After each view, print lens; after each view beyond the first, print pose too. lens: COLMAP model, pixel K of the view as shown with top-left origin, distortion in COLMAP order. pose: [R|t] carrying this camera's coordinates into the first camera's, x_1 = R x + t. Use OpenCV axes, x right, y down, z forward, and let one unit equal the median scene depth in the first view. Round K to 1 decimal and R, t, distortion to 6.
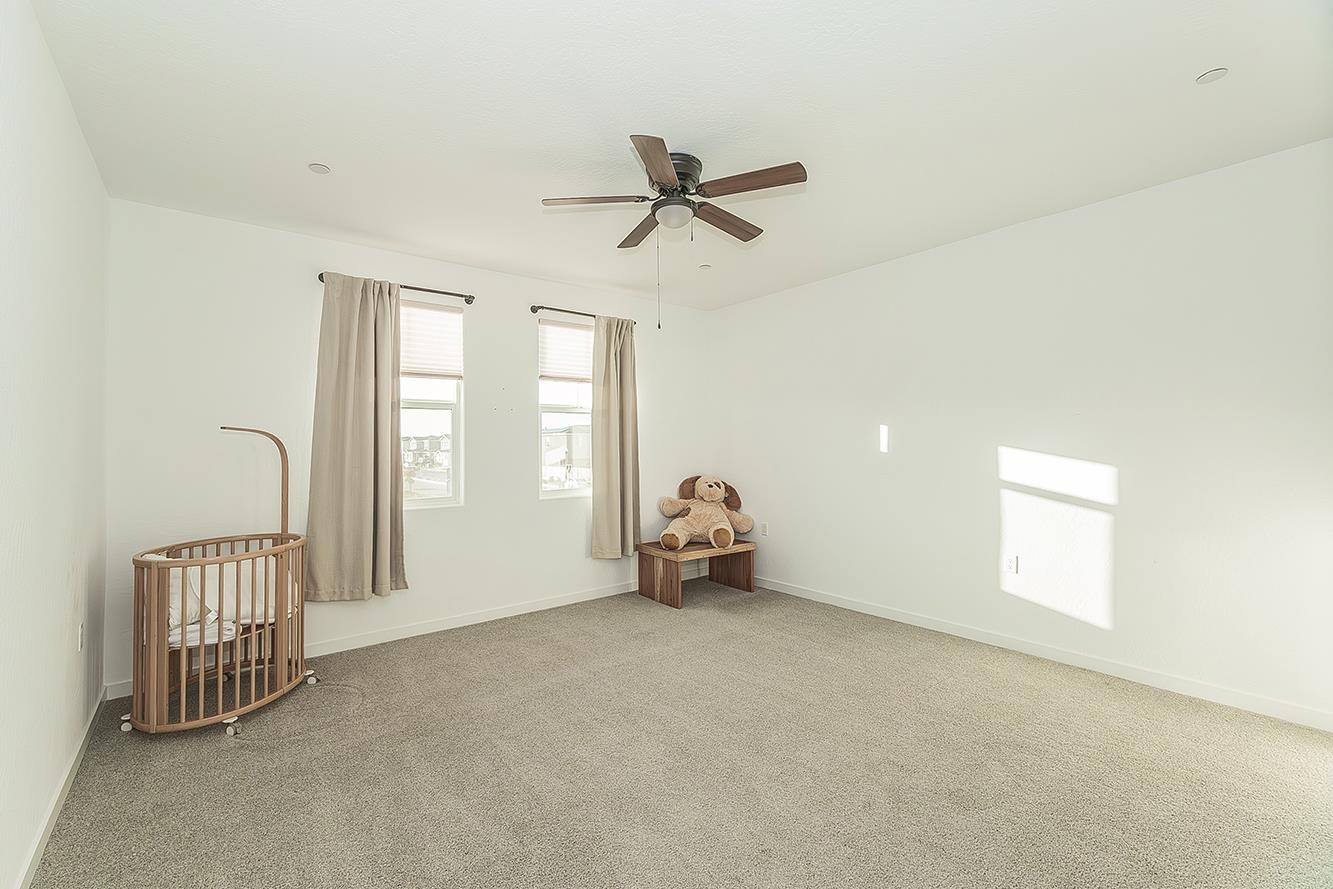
lens RADIAL K [[571.5, 0, 652.5], [0, 571.5, 447.1], [0, 0, 1]] dist [0.019929, 0.000174]
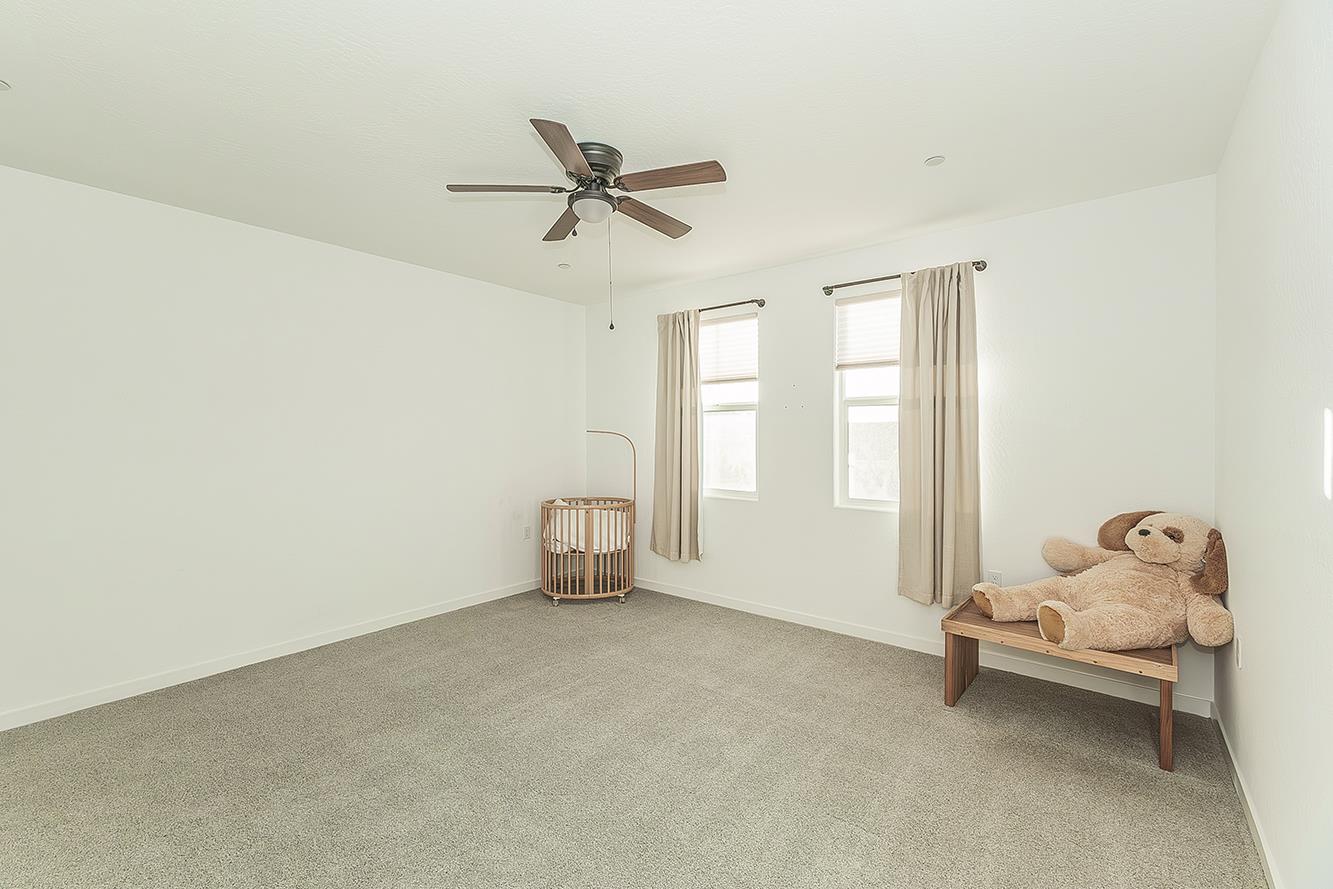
lens RADIAL K [[571.5, 0, 652.5], [0, 571.5, 447.1], [0, 0, 1]] dist [0.019929, 0.000174]
pose [[0.213923, 0.020147, -0.976643, 0.612988], [-0.019516, 0.999676, 0.016348, -0.009724], [0.976656, 0.015563, 0.214247, 0.557627]]
